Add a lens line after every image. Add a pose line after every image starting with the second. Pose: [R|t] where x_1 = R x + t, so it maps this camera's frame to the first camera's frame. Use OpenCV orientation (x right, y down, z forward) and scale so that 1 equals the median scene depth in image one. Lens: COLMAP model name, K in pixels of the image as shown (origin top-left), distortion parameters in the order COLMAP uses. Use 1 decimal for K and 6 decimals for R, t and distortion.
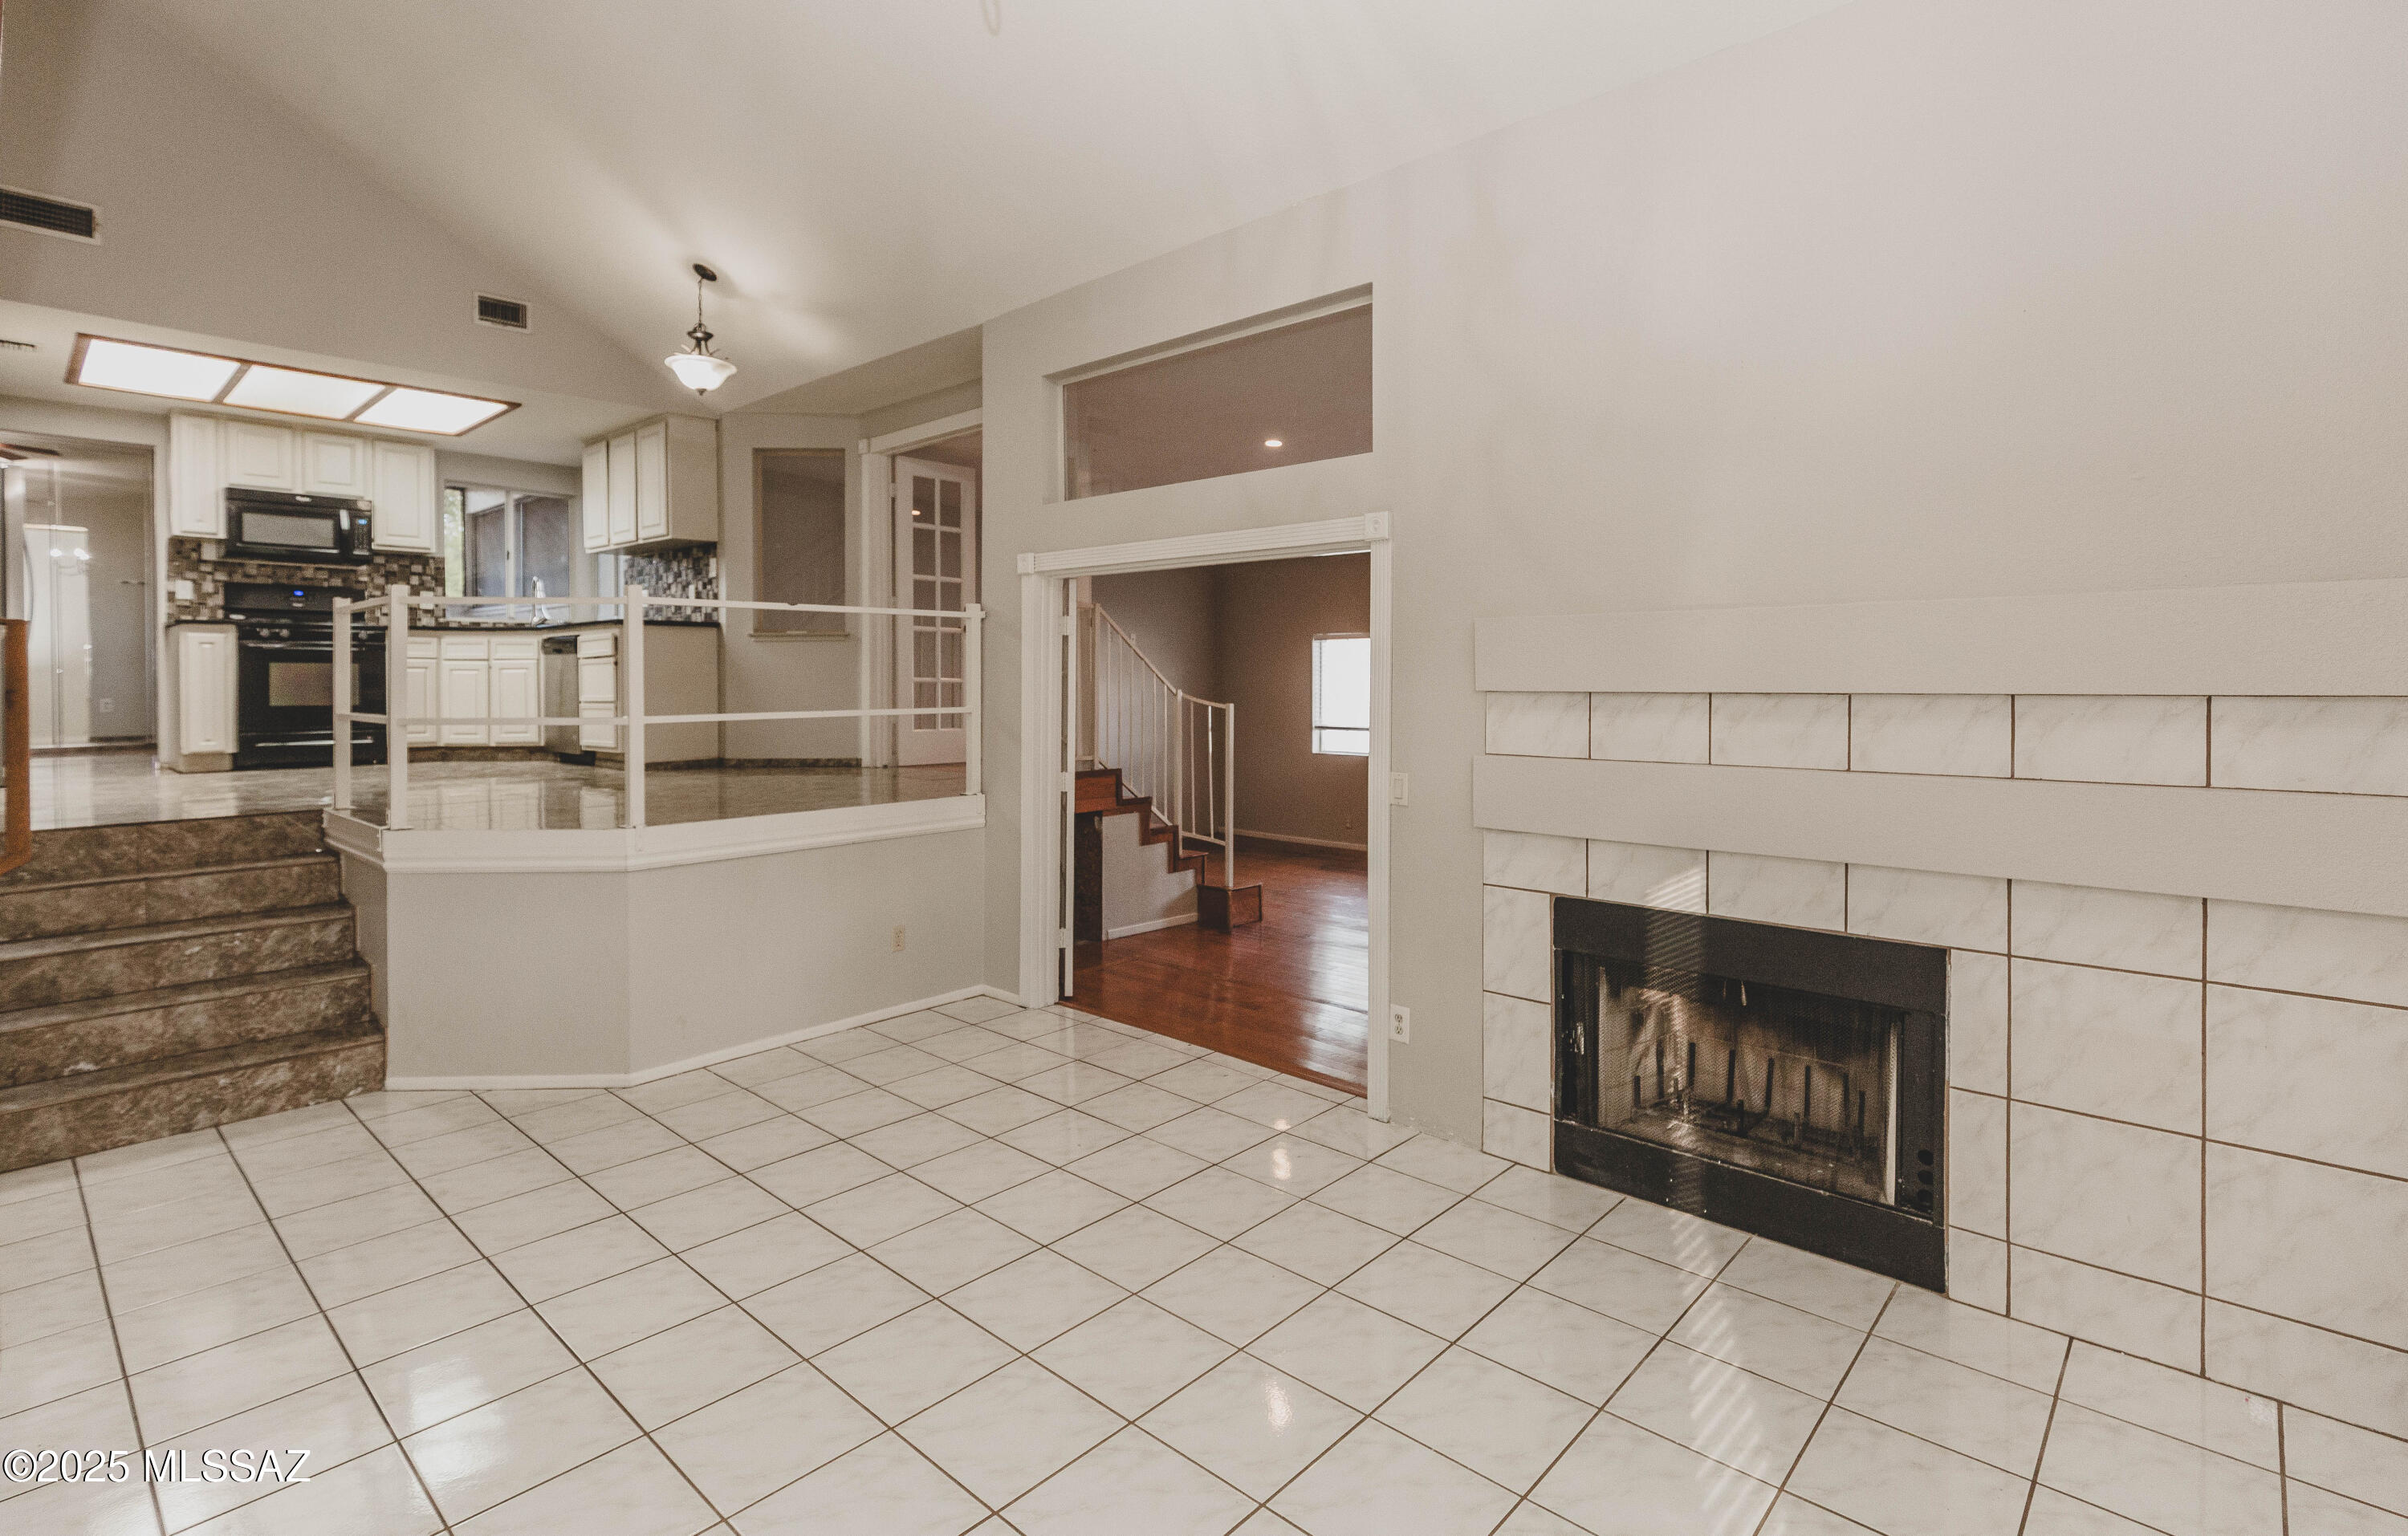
lens RADIAL K [[1135.5, 0, 1194.3], [0, 1135.5, 702.1], [0, 0, 1]] dist [-0.006741, -0.001628]
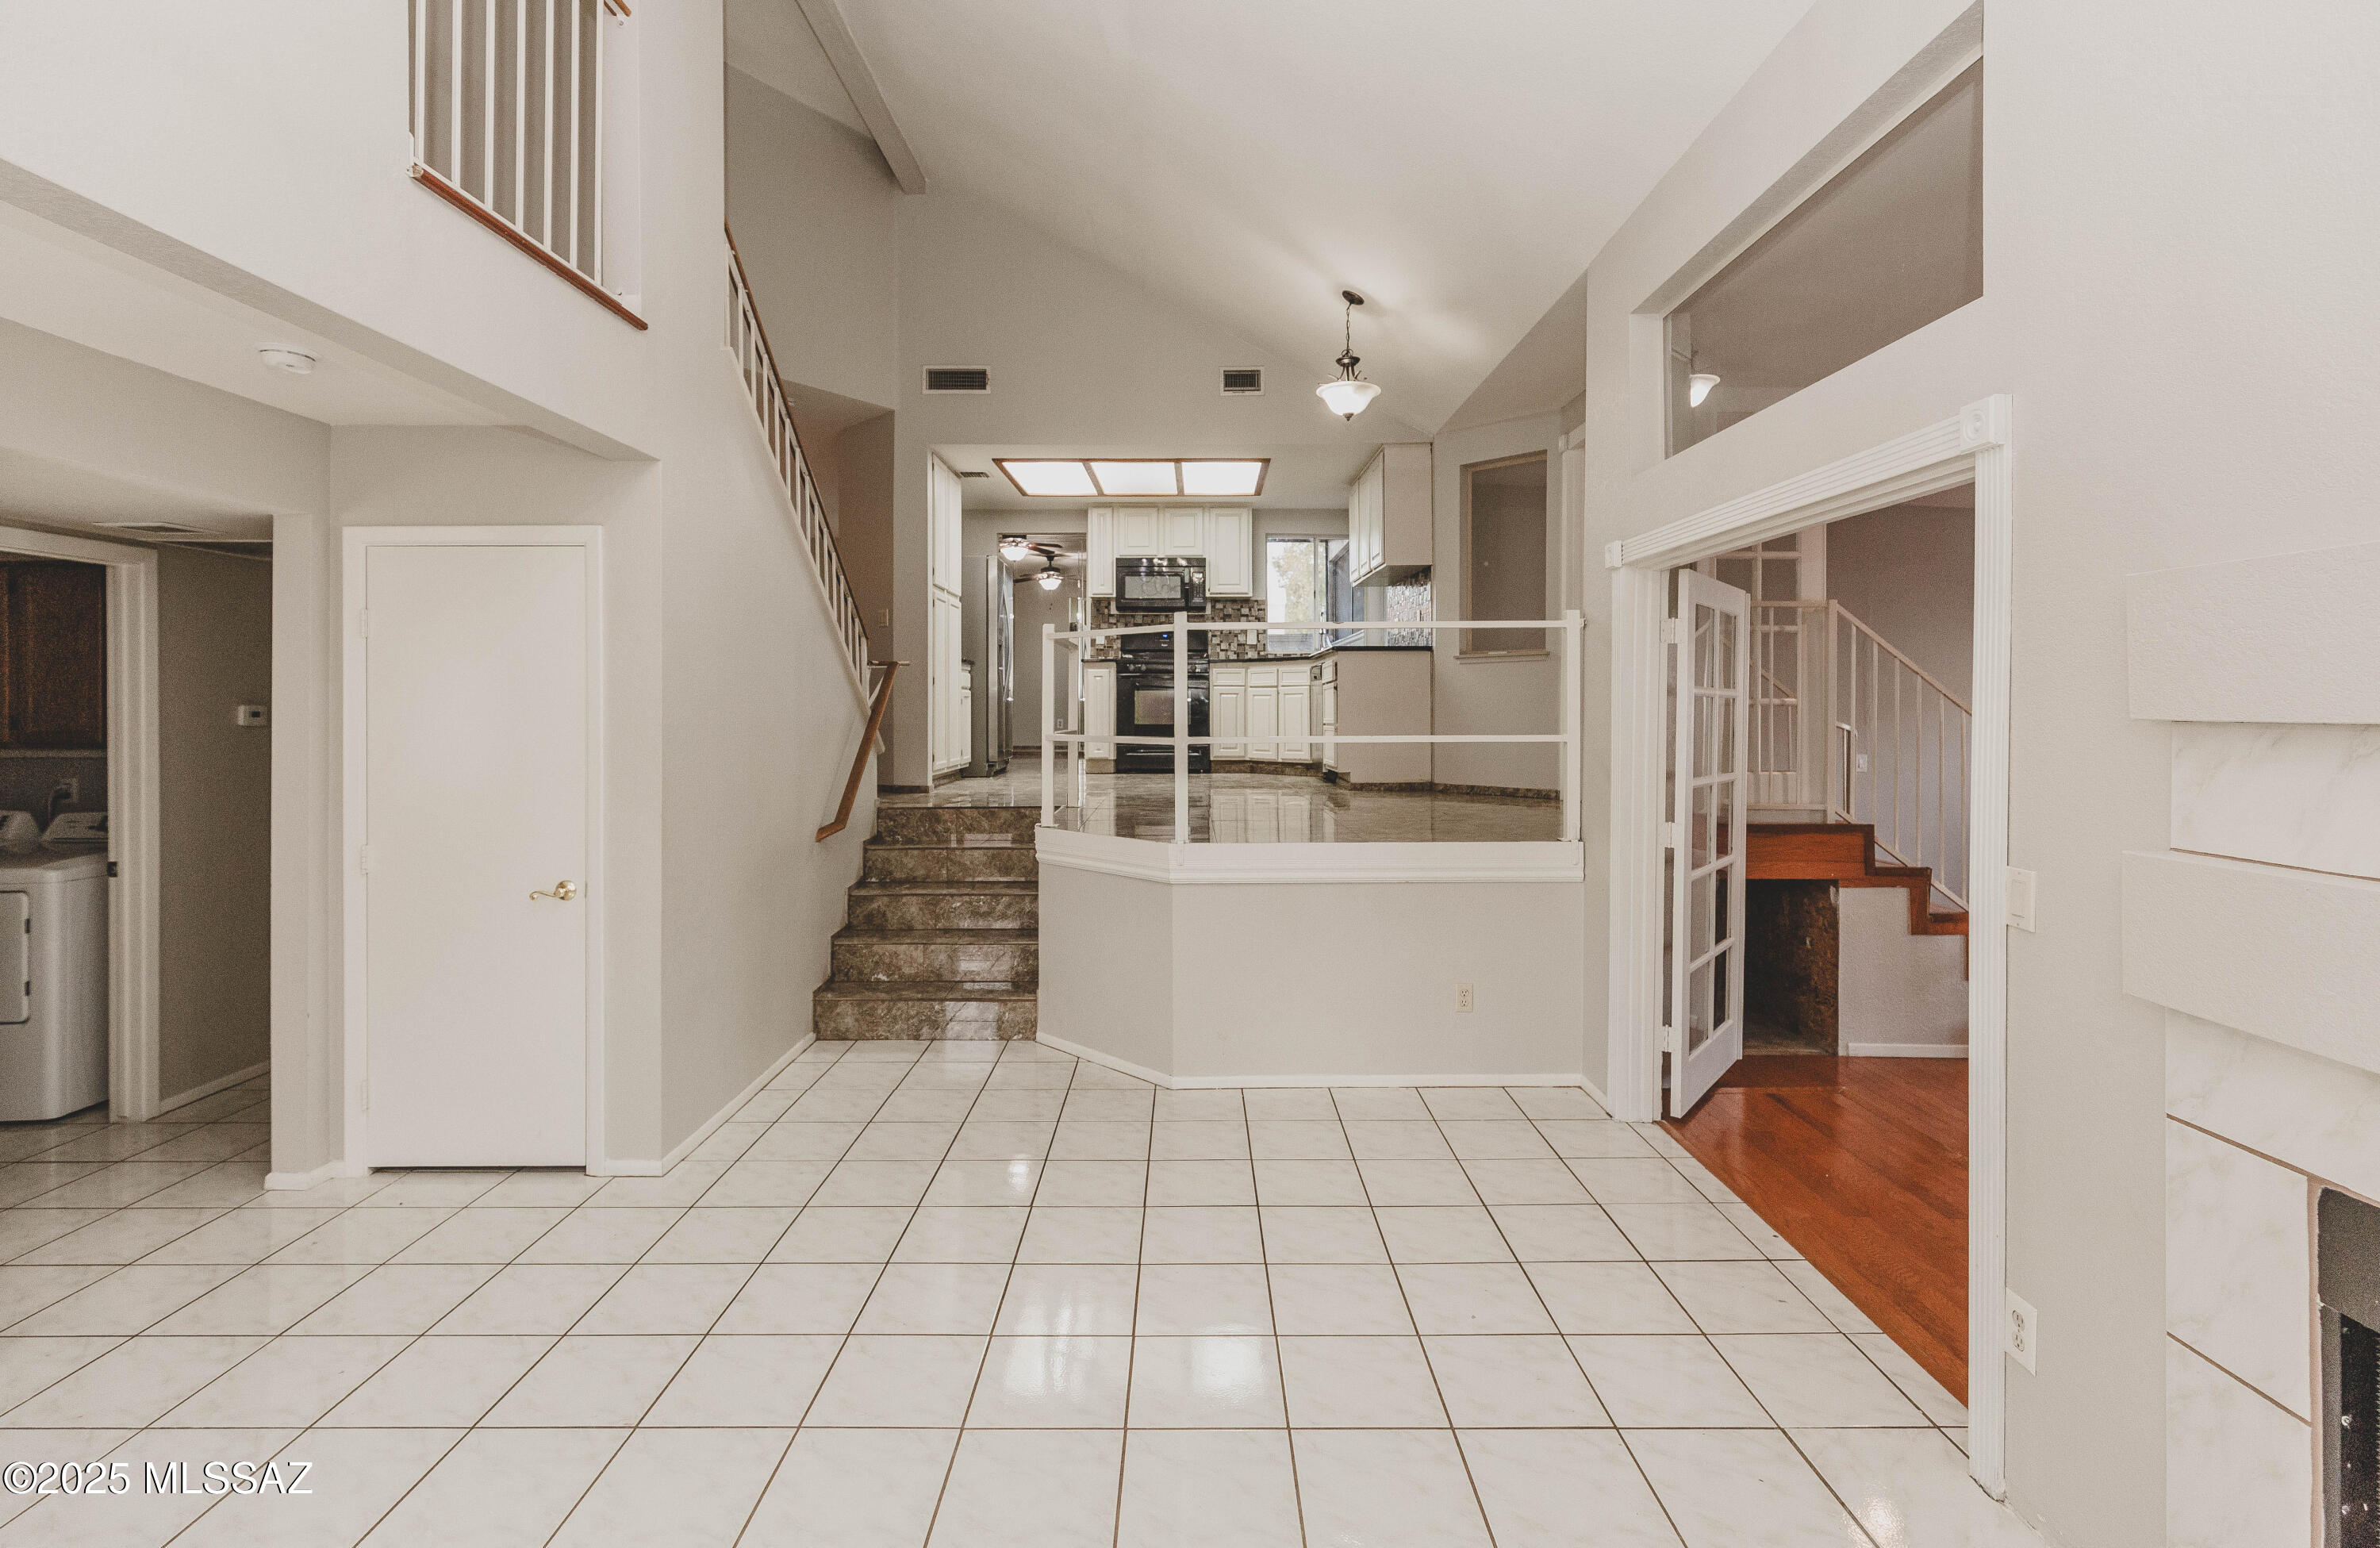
lens RADIAL K [[1122.5, 0, 1194.5], [0, 1122.5, 710.2], [0, 0, 1]] dist [-0.006741, -0.001628]
pose [[0.664025, 0.002663, -0.747705, 0.277695], [-0.013335, 0.999877, -0.008281, -0.003986], [0.747591, 0.015469, 0.663979, 0.301334]]
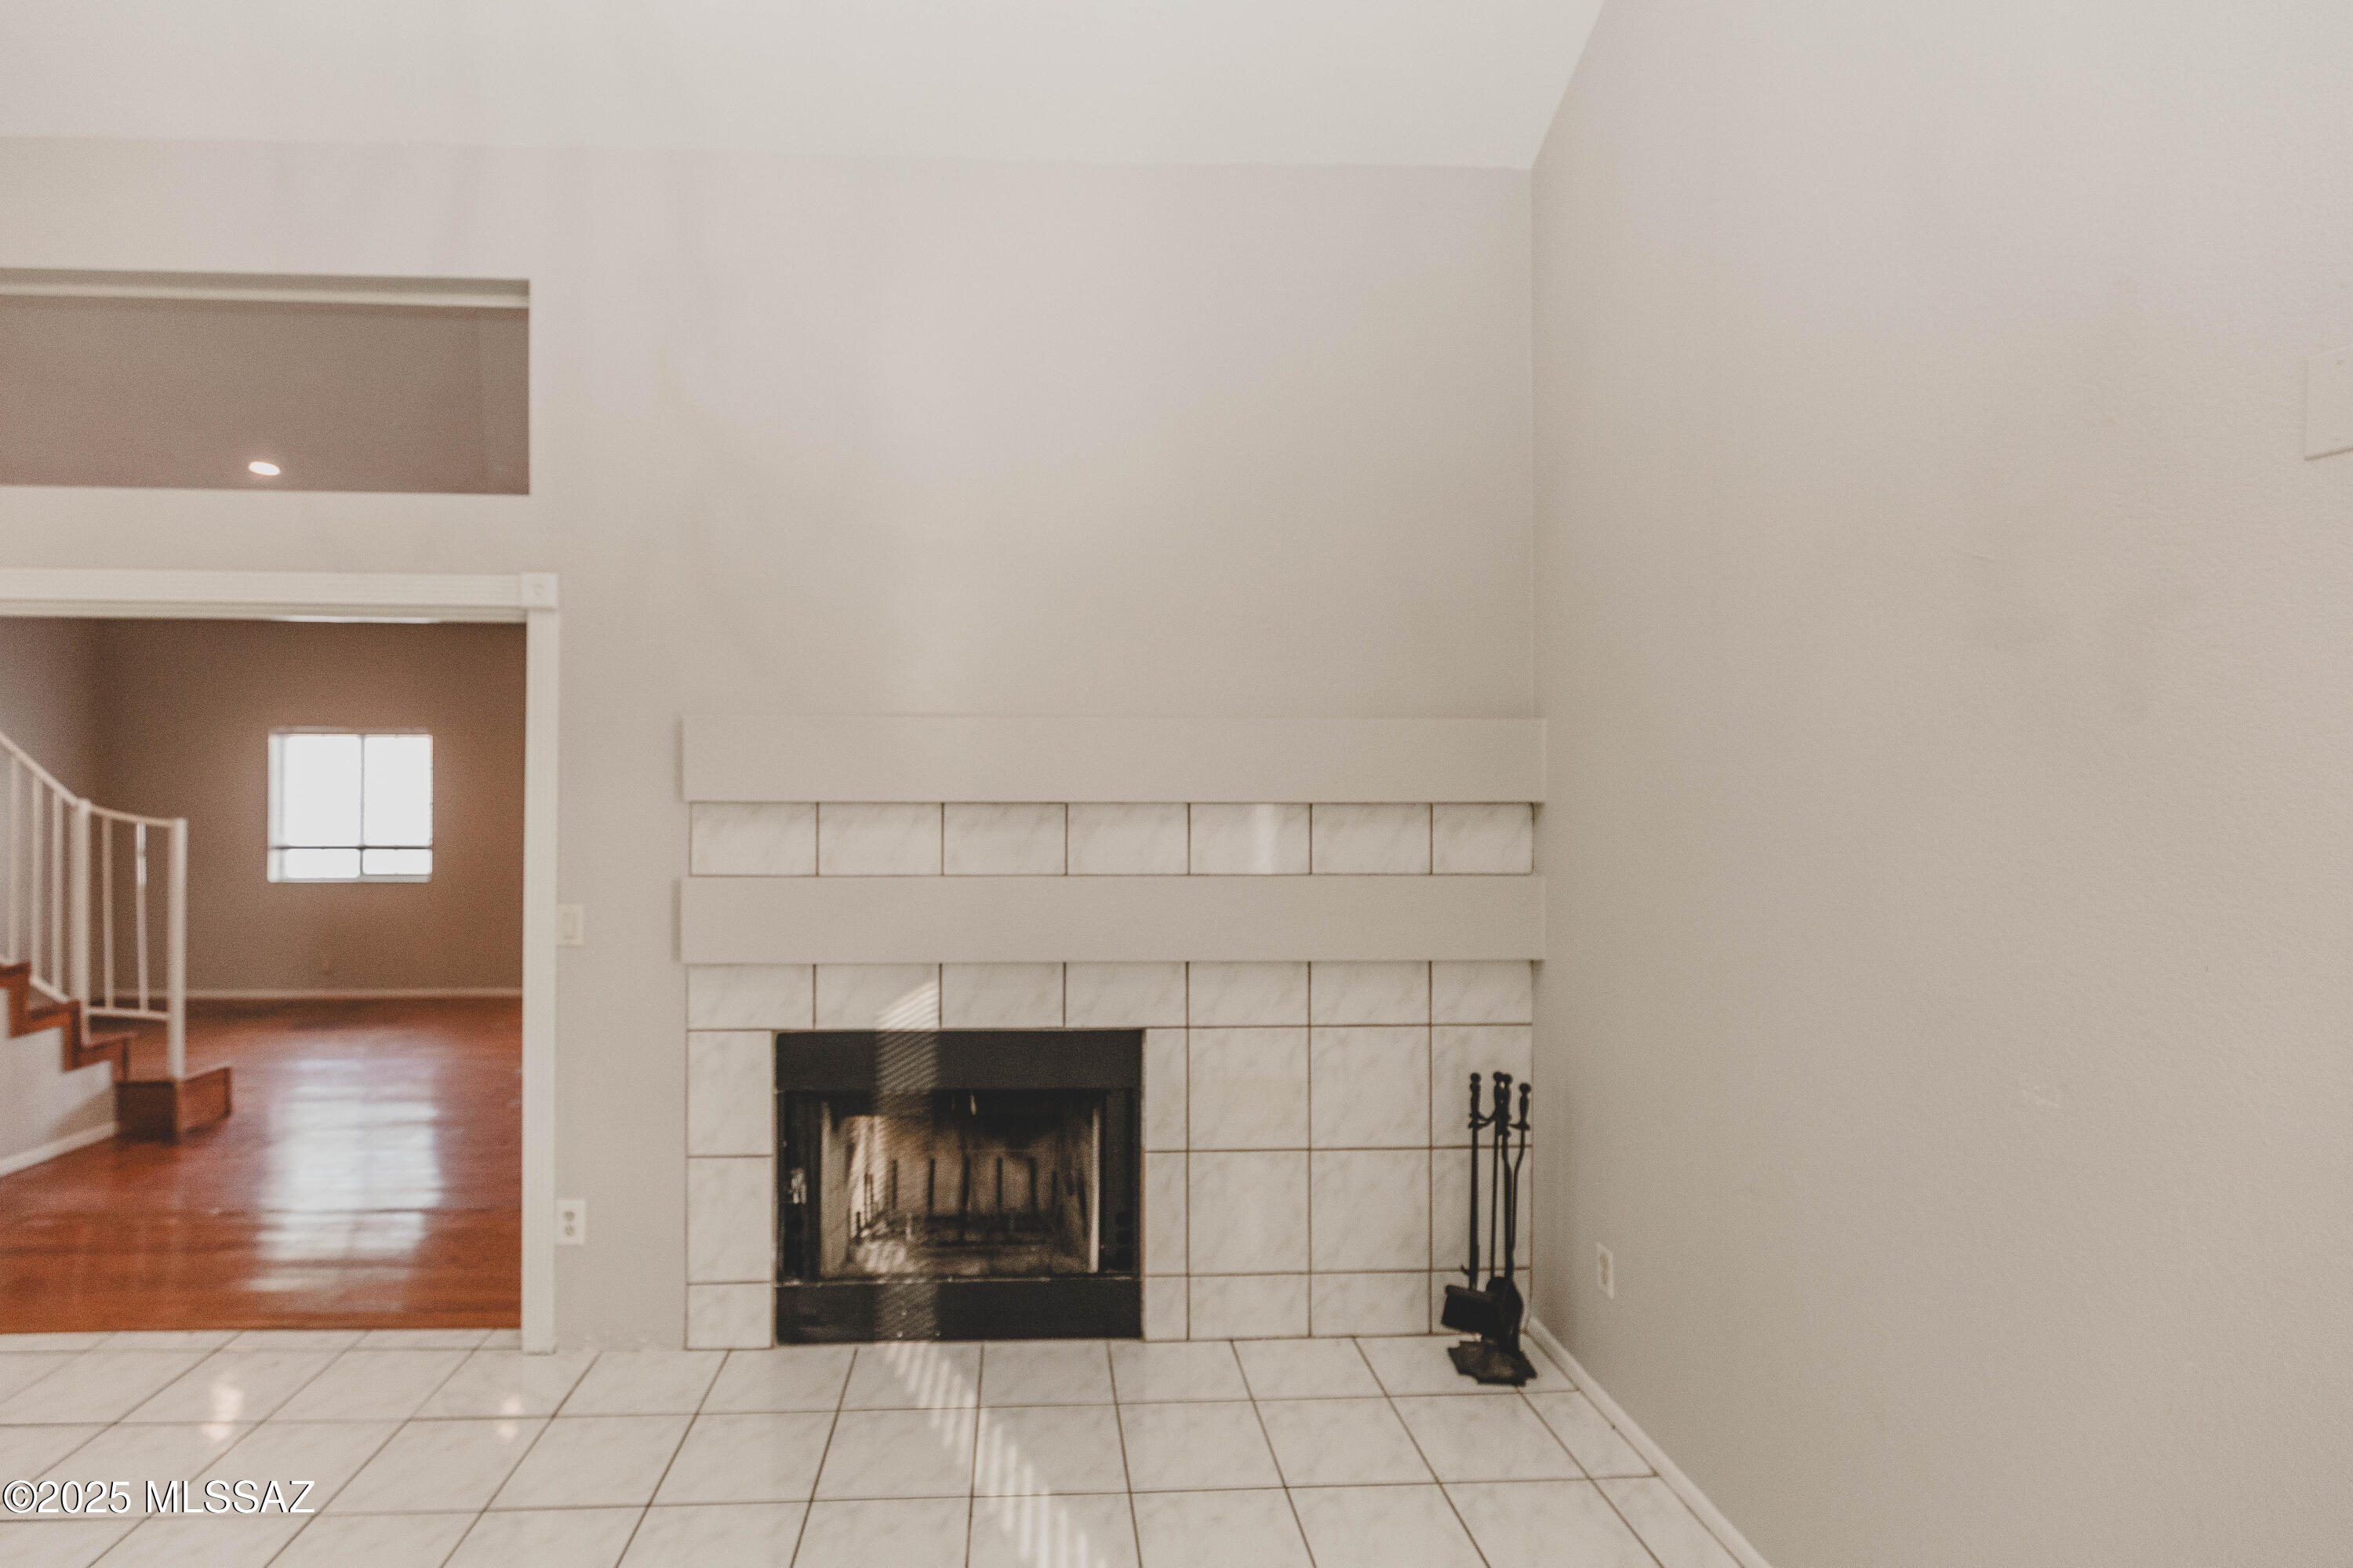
lens RADIAL K [[1087.3, 0, 1075.6], [0, 1087.3, 790.9], [0, 0, 1]] dist [-0.003990, -0.000643]
pose [[0.696194, 0.004692, 0.717838, -0.104012], [0.008599, 0.999852, -0.014876, -0.002466], [-0.717802, 0.016529, 0.696051, 0.188633]]
